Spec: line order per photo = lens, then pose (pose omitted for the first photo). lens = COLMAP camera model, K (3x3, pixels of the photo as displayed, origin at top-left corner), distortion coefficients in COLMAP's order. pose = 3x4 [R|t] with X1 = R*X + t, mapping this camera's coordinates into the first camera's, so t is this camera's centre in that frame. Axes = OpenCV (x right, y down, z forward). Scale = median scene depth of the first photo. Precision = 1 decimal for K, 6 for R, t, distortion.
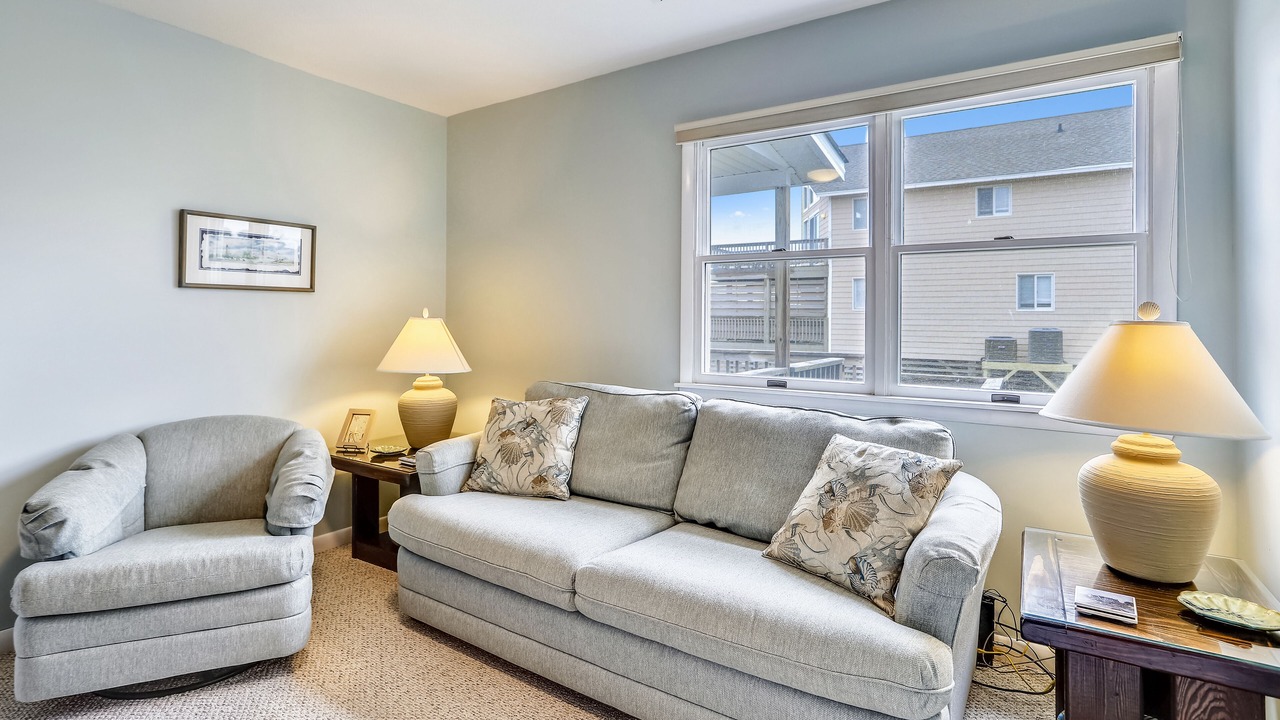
lens RADIAL K [[634.0, 0, 637.2], [0, 634.0, 322.7], [0, 0, 1]] dist [-0.000873, 0.000409]
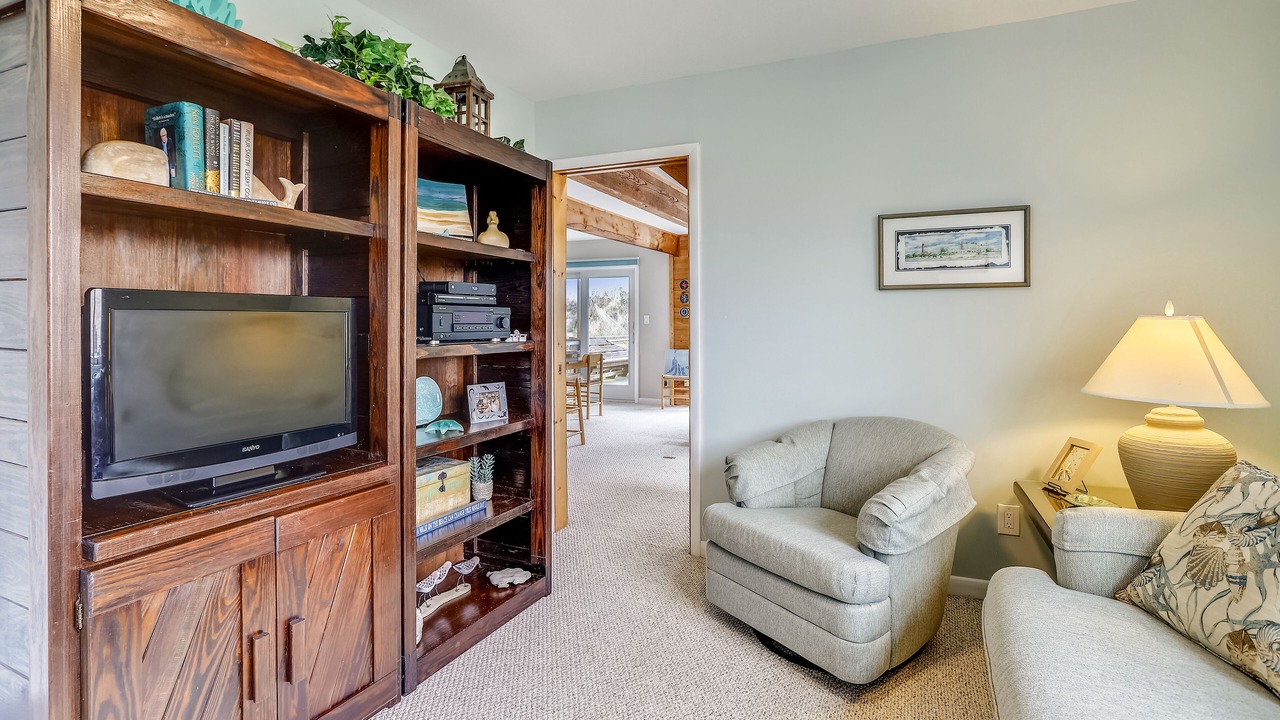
lens RADIAL K [[634.0, 0, 637.2], [0, 634.0, 322.7], [0, 0, 1]] dist [-0.000873, 0.000409]
pose [[0.167744, -0.003317, -0.985825, 0.242182], [-0.006015, 0.999972, -0.004389, 0.005495], [0.985812, 0.006666, 0.167719, 0.421743]]
